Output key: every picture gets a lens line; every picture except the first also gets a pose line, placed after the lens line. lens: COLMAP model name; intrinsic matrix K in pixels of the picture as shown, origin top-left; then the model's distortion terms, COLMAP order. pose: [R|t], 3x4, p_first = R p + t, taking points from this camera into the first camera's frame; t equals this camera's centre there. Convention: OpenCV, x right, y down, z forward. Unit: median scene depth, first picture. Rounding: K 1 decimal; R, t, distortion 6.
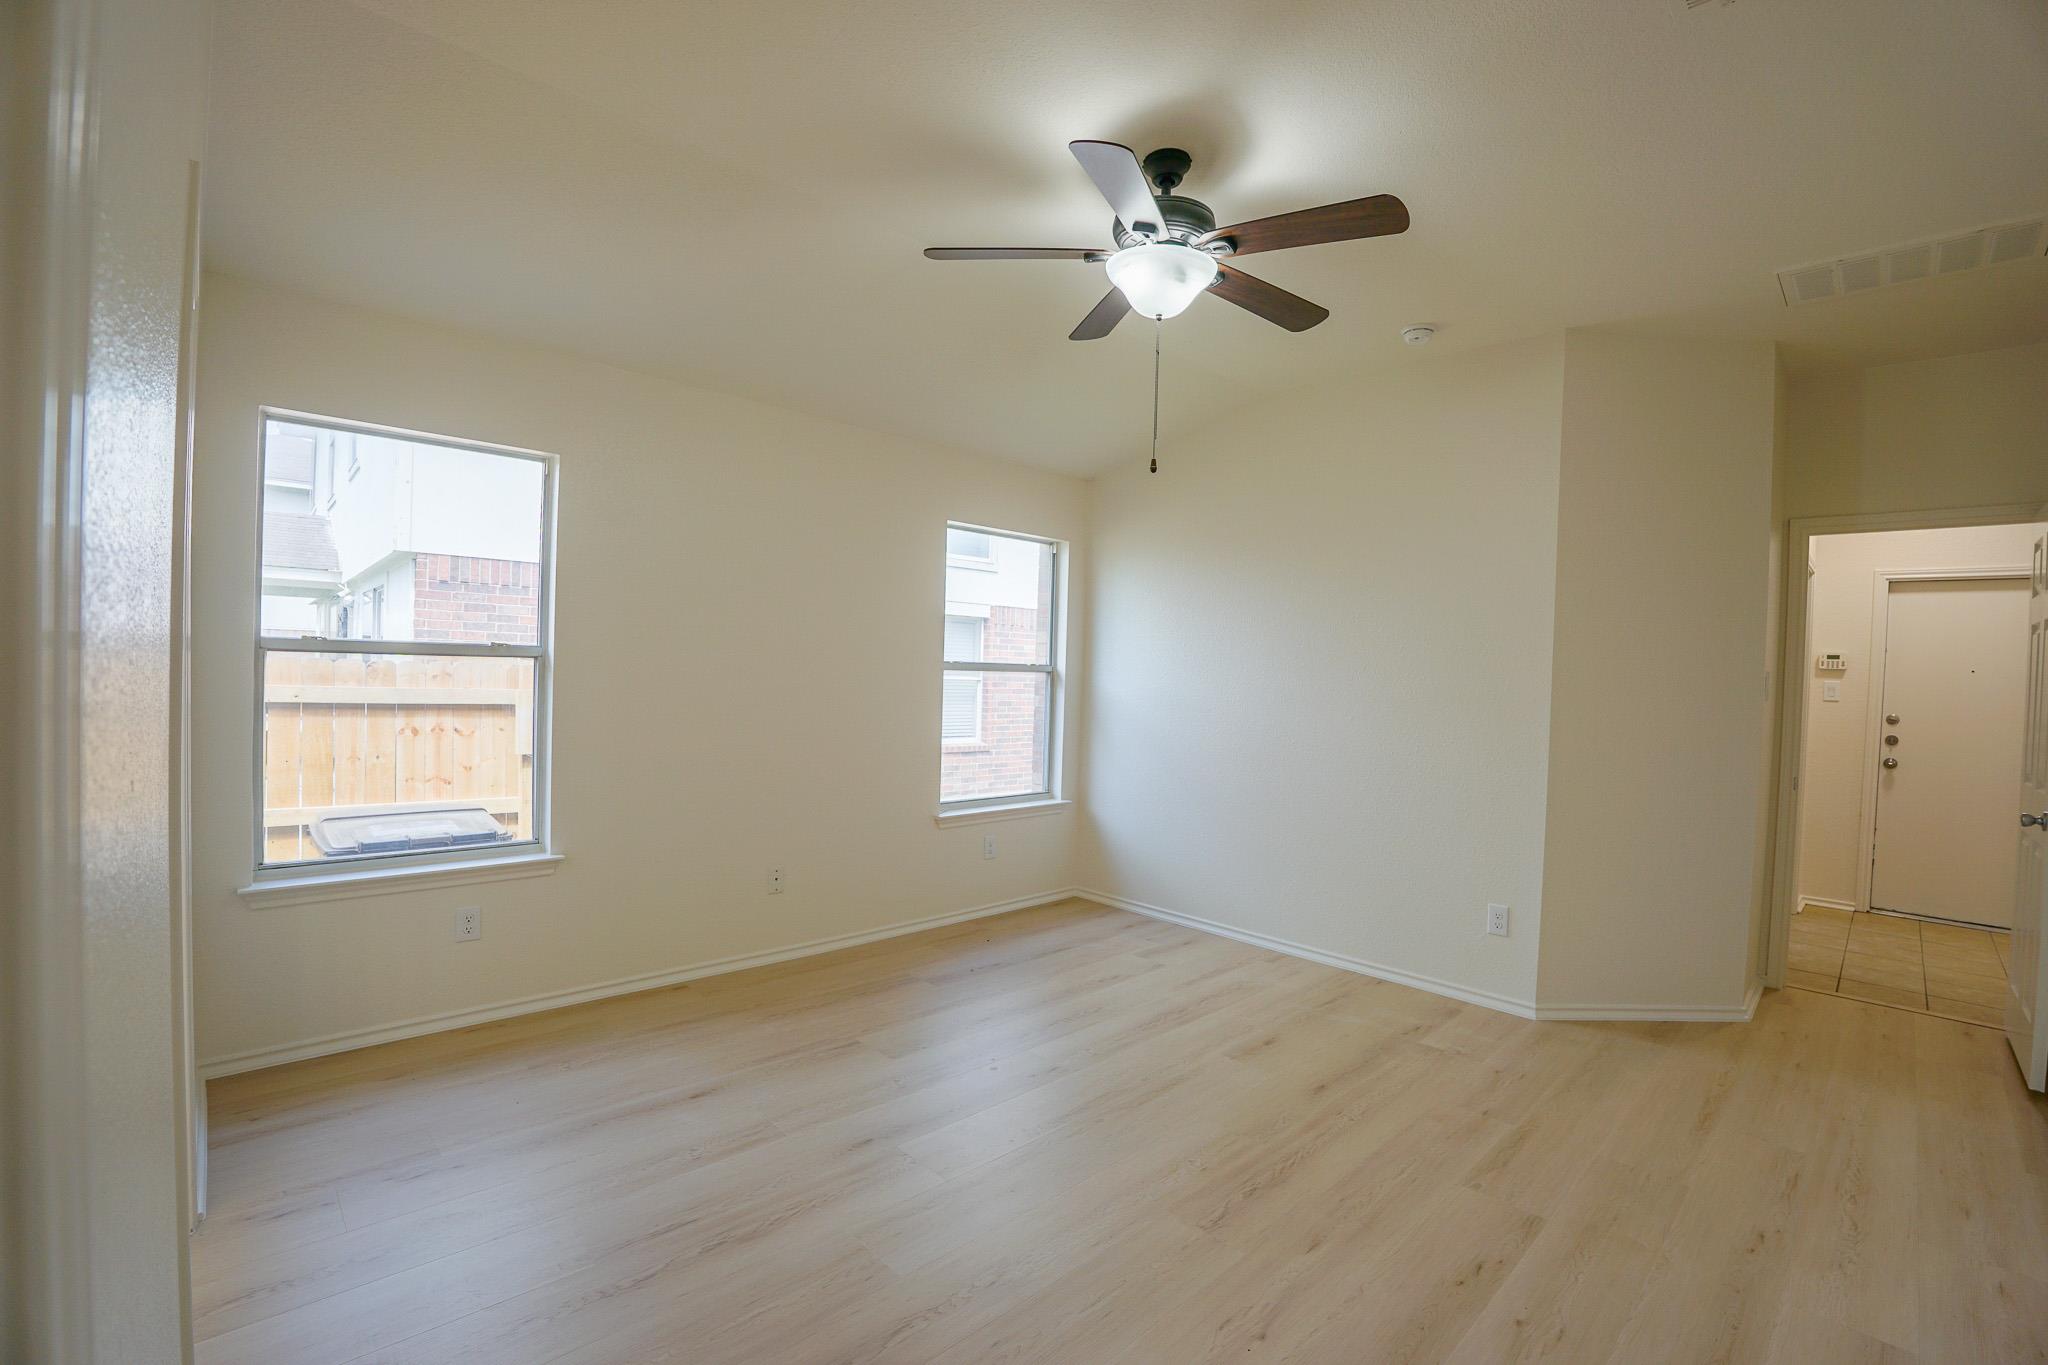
lens RADIAL K [[893.3, 0, 1028.7], [0, 893.3, 686.7], [0, 0, 1]] dist [-0.071387, 0.016356]
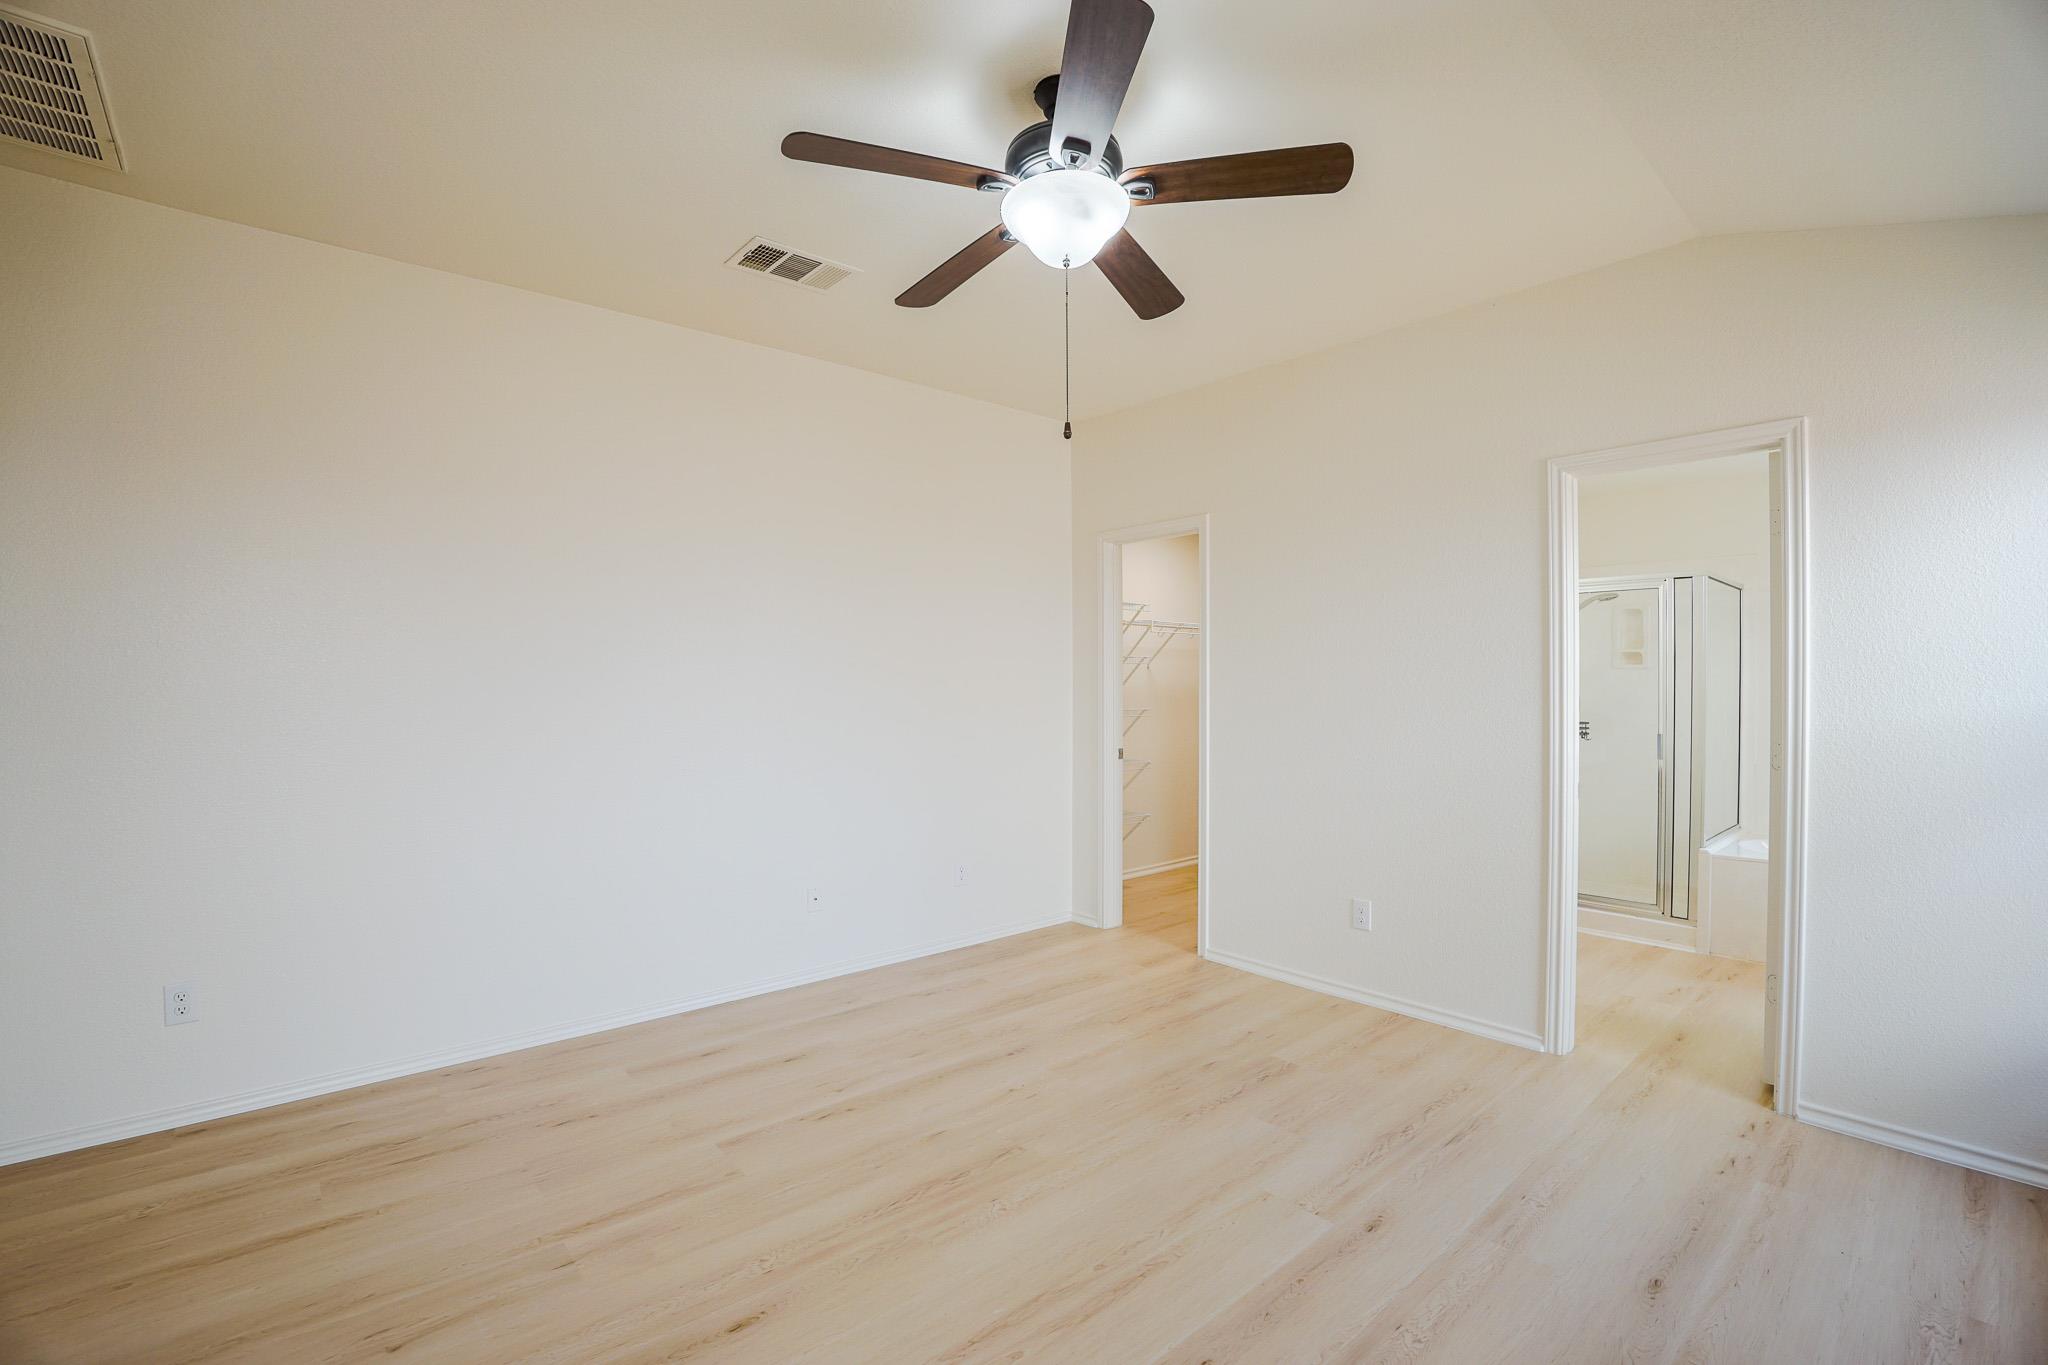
lens RADIAL K [[893.3, 0, 1028.7], [0, 893.3, 686.7], [0, 0, 1]] dist [-0.071387, 0.016356]
pose [[-0.998211, -0.030484, 0.051428, 0.074478], [-0.029225, 0.999259, 0.025067, -0.015941], [-0.052154, 0.023519, -0.998362, 1.082830]]
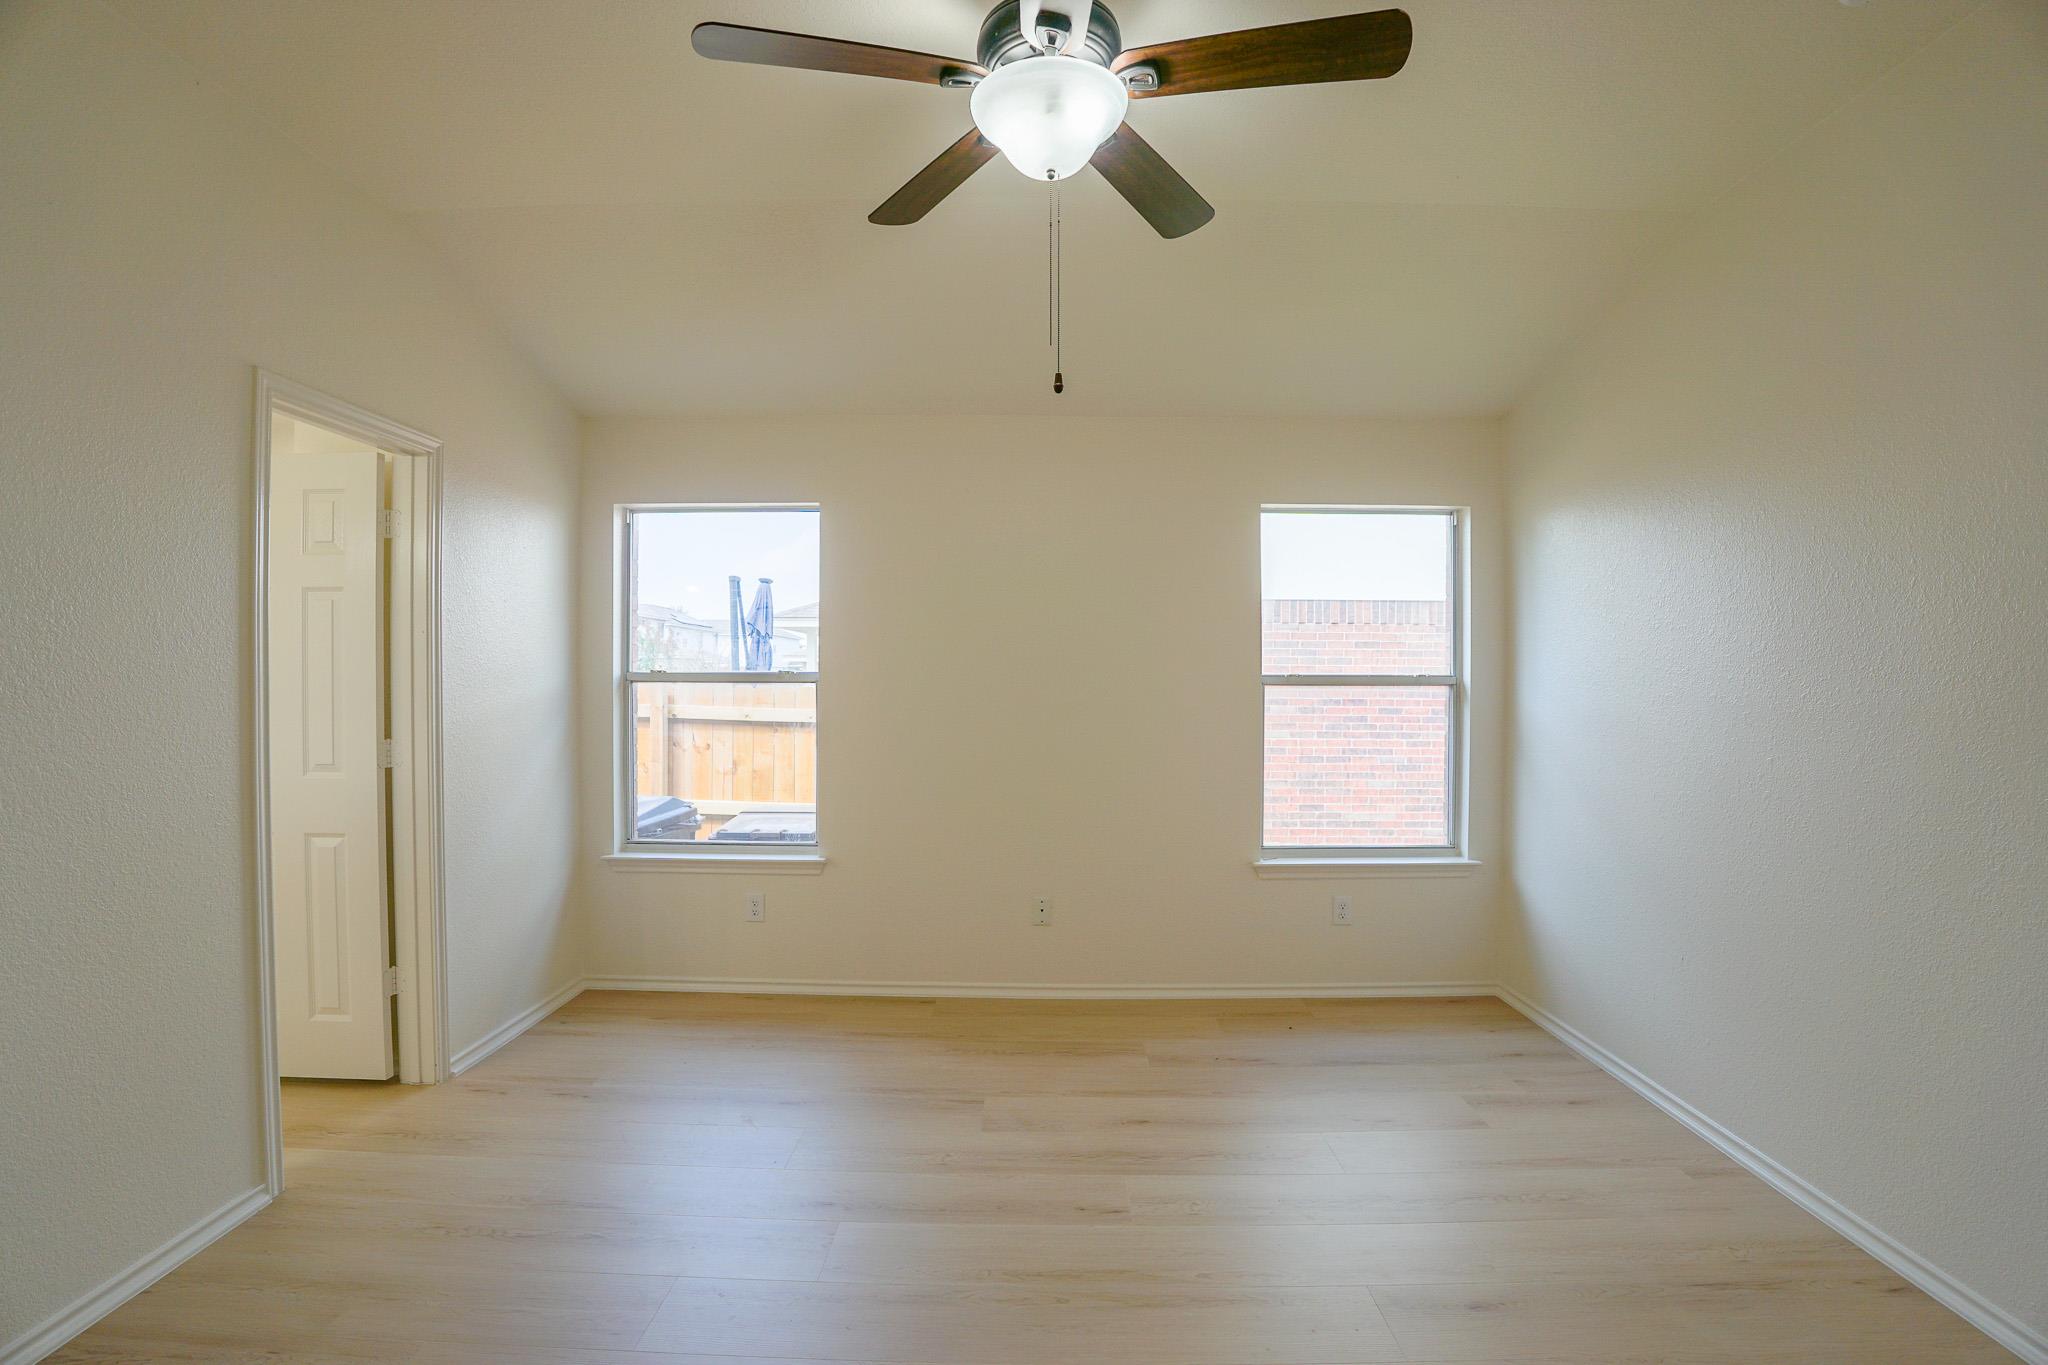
lens RADIAL K [[893.3, 0, 1028.7], [0, 893.3, 686.7], [0, 0, 1]] dist [-0.071387, 0.016356]
pose [[0.711386, -0.023774, -0.702399, 0.356118], [0.005222, 0.999579, -0.028543, 0.005355], [0.702782, 0.016638, 0.711211, 0.289951]]
